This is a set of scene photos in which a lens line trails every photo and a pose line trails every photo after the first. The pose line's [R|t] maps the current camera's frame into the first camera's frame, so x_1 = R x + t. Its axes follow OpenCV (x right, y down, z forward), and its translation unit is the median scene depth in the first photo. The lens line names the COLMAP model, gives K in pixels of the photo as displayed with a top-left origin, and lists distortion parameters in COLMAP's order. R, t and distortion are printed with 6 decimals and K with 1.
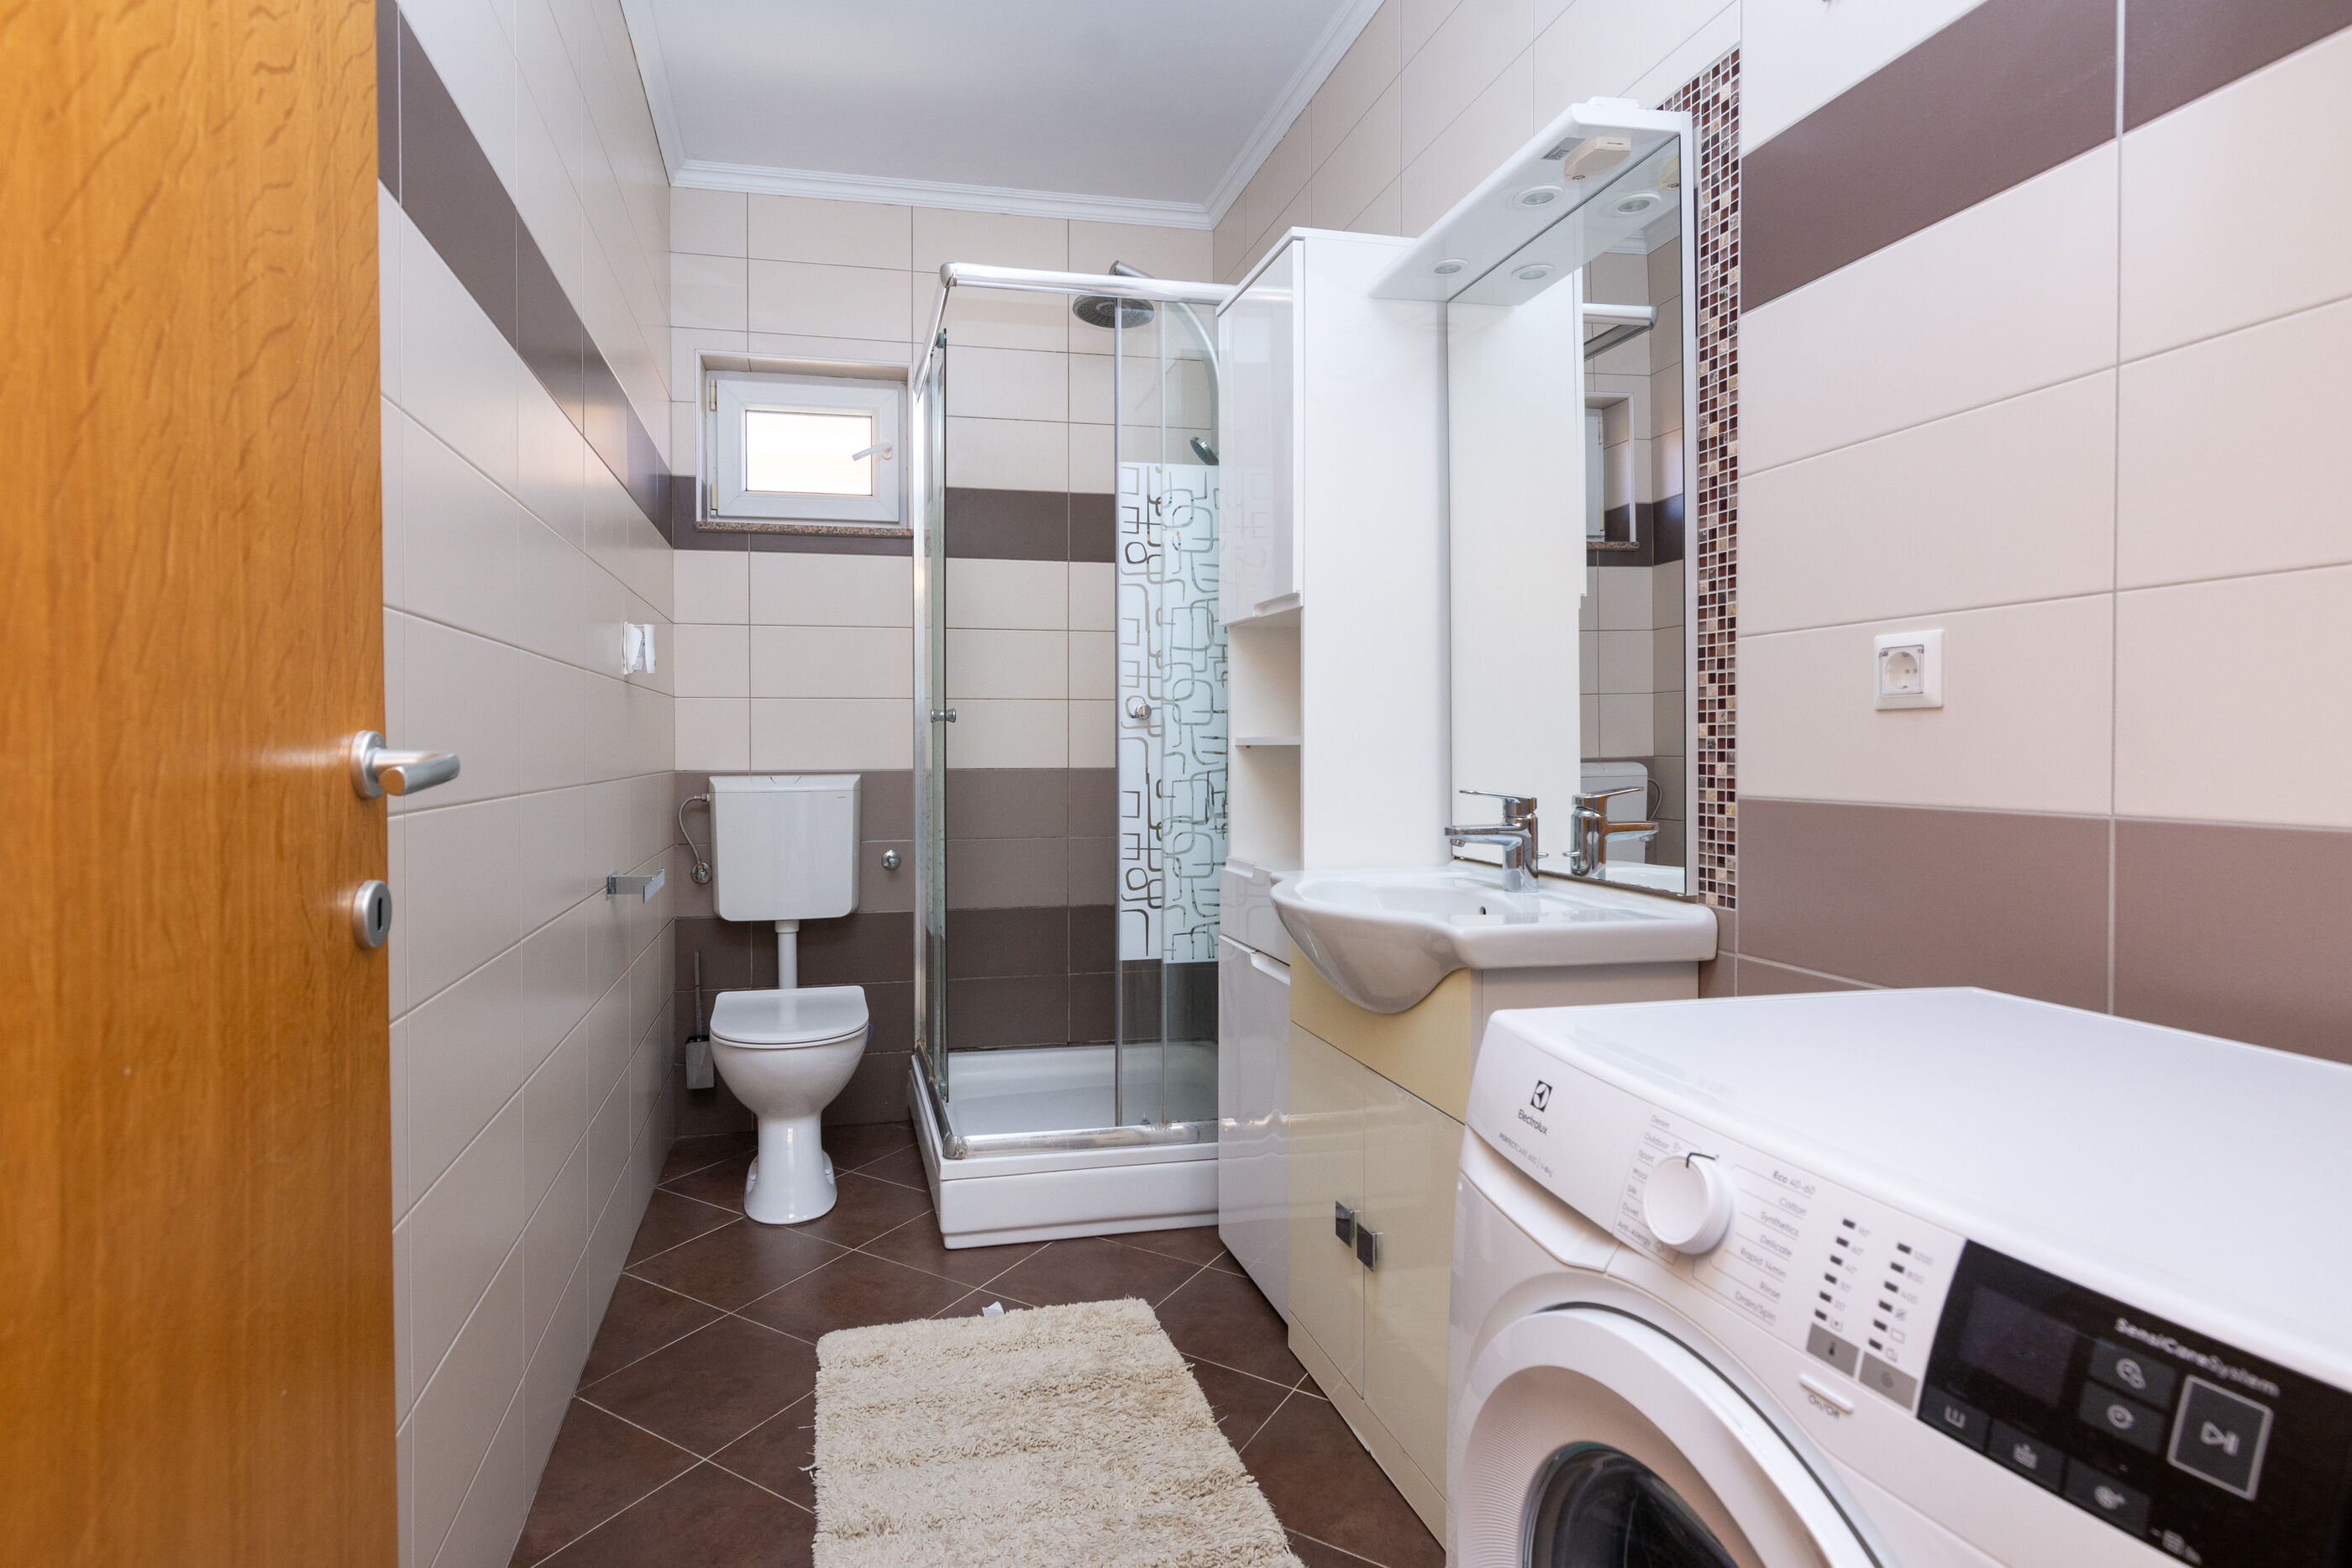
lens RADIAL K [[1250.9, 0, 1166.8], [0, 1250.9, 724.2], [0, 0, 1]] dist [-0.002286, -0.000303]
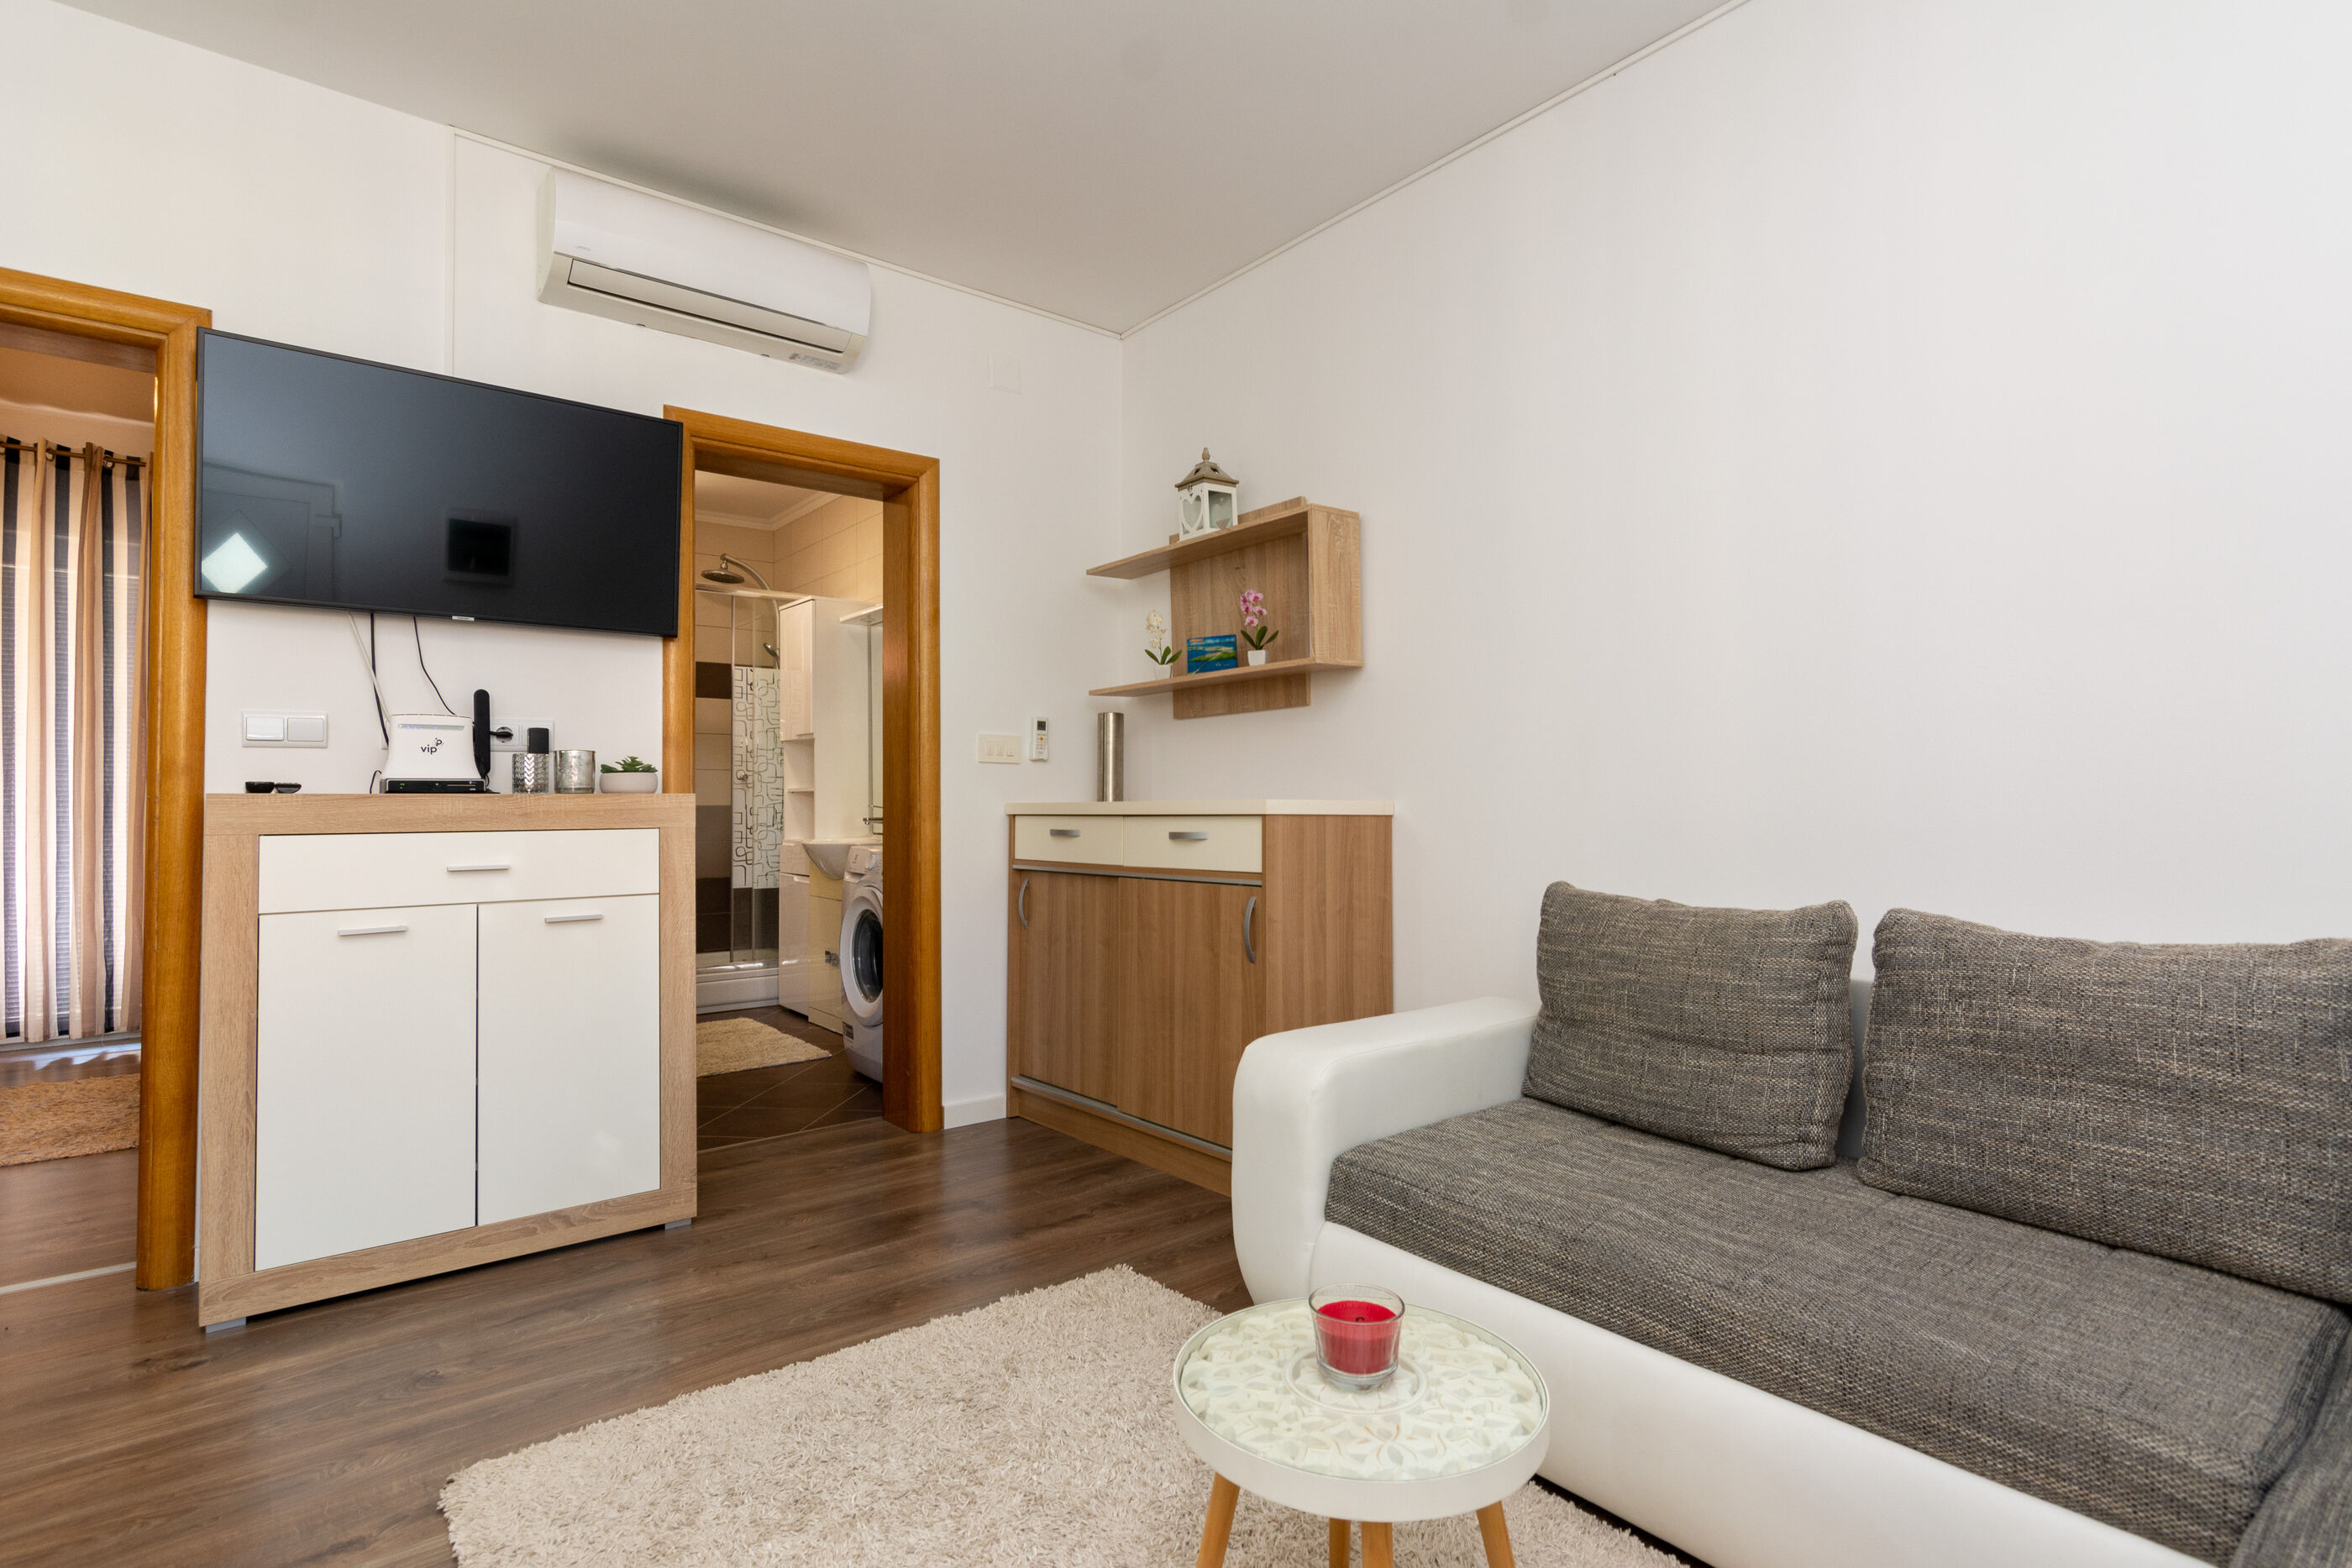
lens RADIAL K [[1145.8, 0, 1168.8], [0, 1145.8, 771.6], [0, 0, 1]] dist [-0.001319, 0.000590]
pose [[0.930774, 0.001156, 0.365593, -0.060557], [0.010236, 0.999521, -0.029222, 0.047772], [-0.365452, 0.030941, 0.930316, -1.198293]]
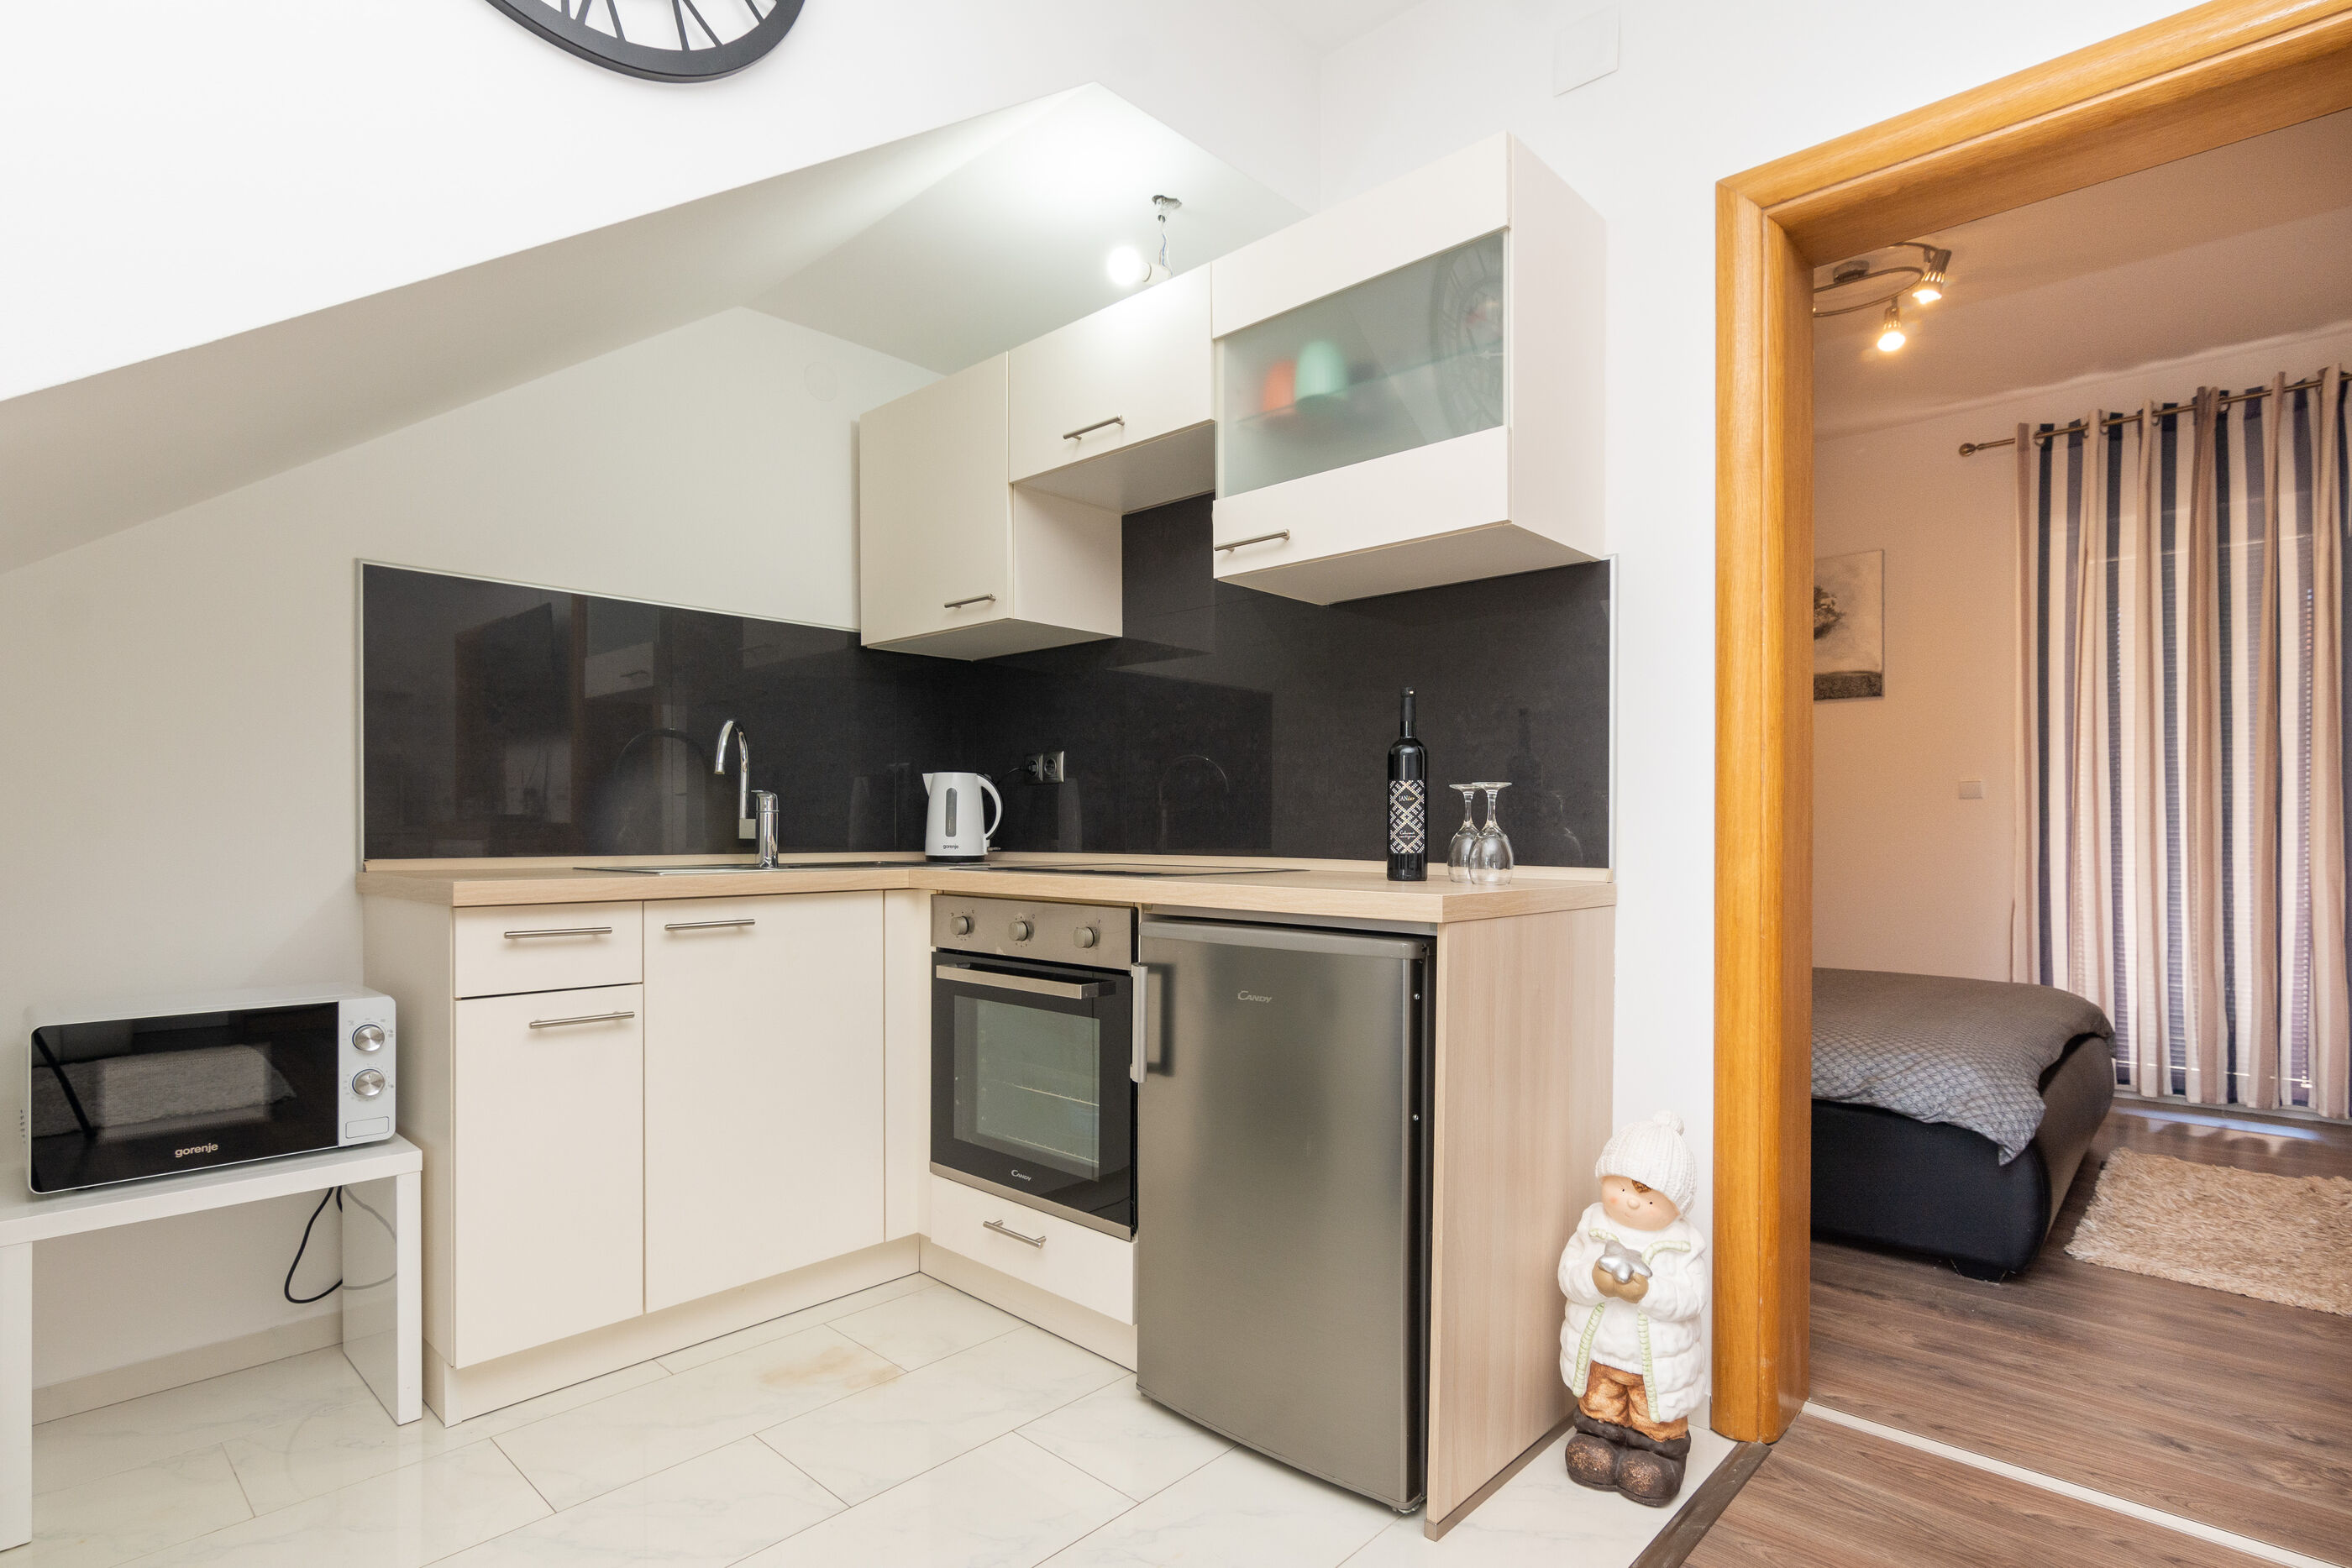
lens RADIAL K [[1157.7, 0, 1157.4], [0, 1157.7, 843.7], [0, 0, 1]] dist [-0.001851, 0.001217]
pose [[0.483459, 0.005508, -0.875350, -0.306173], [-0.000401, 0.999981, 0.006071, 0.045052], [0.875367, -0.002584, 0.483452, -0.852931]]
